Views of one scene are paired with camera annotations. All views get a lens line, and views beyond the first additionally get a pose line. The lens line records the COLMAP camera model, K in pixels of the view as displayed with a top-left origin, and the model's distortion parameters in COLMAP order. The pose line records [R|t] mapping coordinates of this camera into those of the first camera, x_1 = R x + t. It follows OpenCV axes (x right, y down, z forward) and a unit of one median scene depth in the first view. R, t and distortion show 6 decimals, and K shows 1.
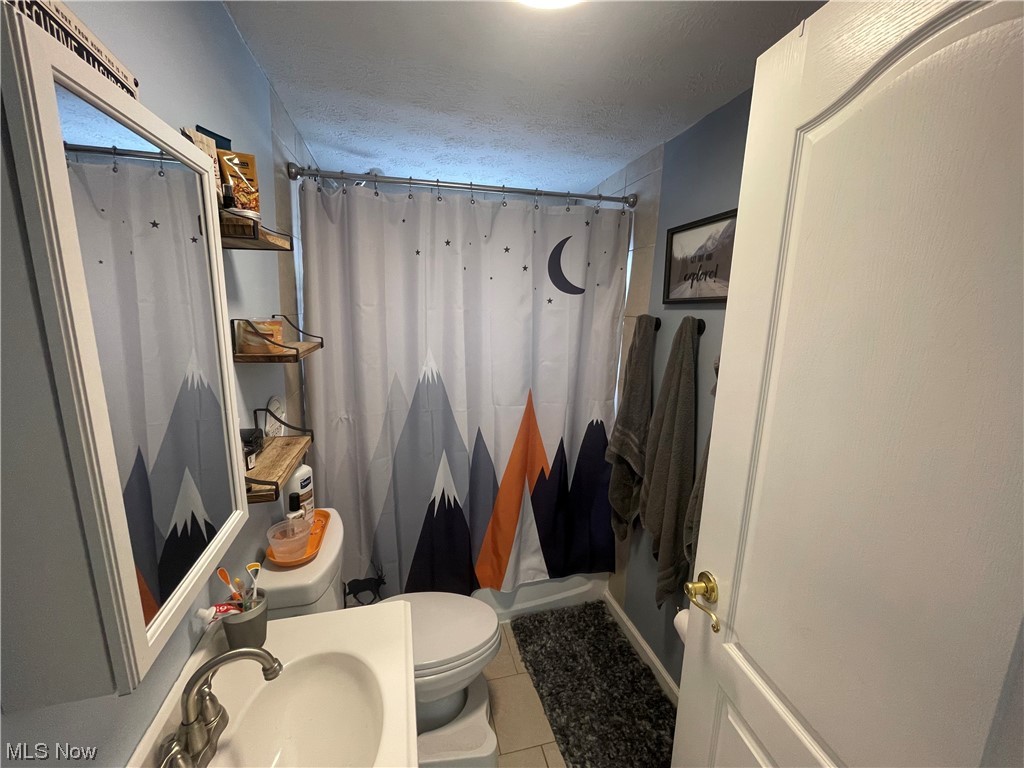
lens RADIAL K [[413.2, 0, 510.0], [0, 413.2, 385.3], [0, 0, 1]] dist [-0.008300, 0.002477]
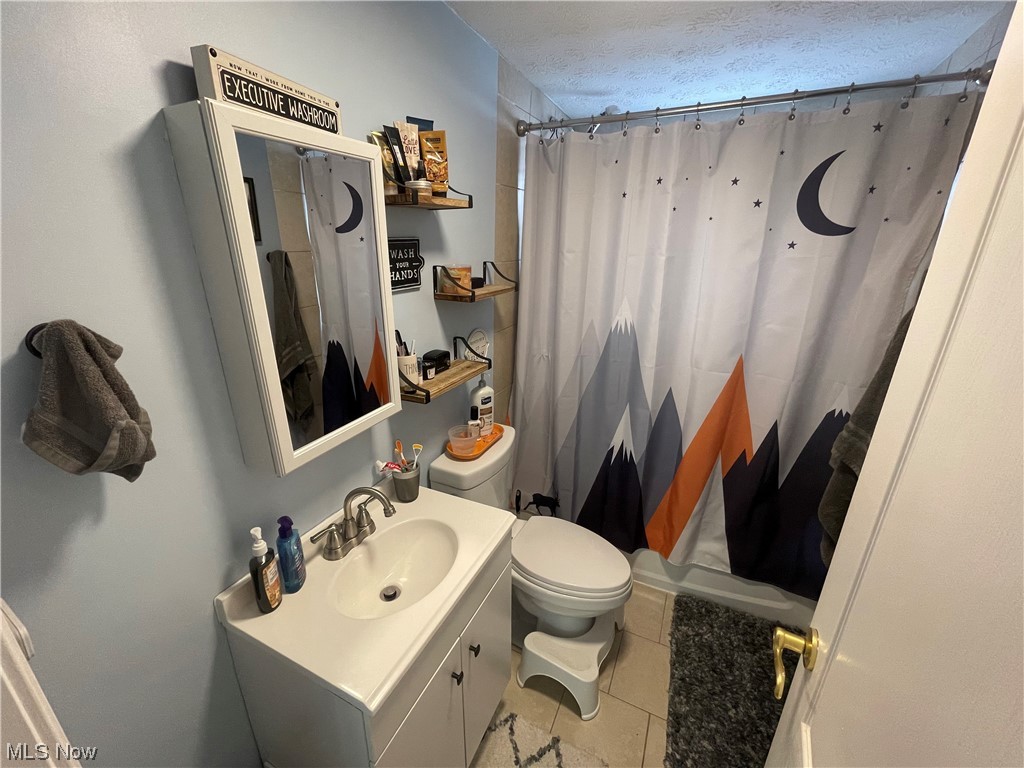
lens RADIAL K [[413.2, 0, 508.9], [0, 413.2, 386.1], [0, 0, 1]] dist [-0.008300, 0.002477]
pose [[0.763947, 0.196056, -0.614773, 0.231976], [-0.112879, 0.978639, 0.171827, -0.021571], [0.635329, -0.061871, 0.769759, 0.063559]]
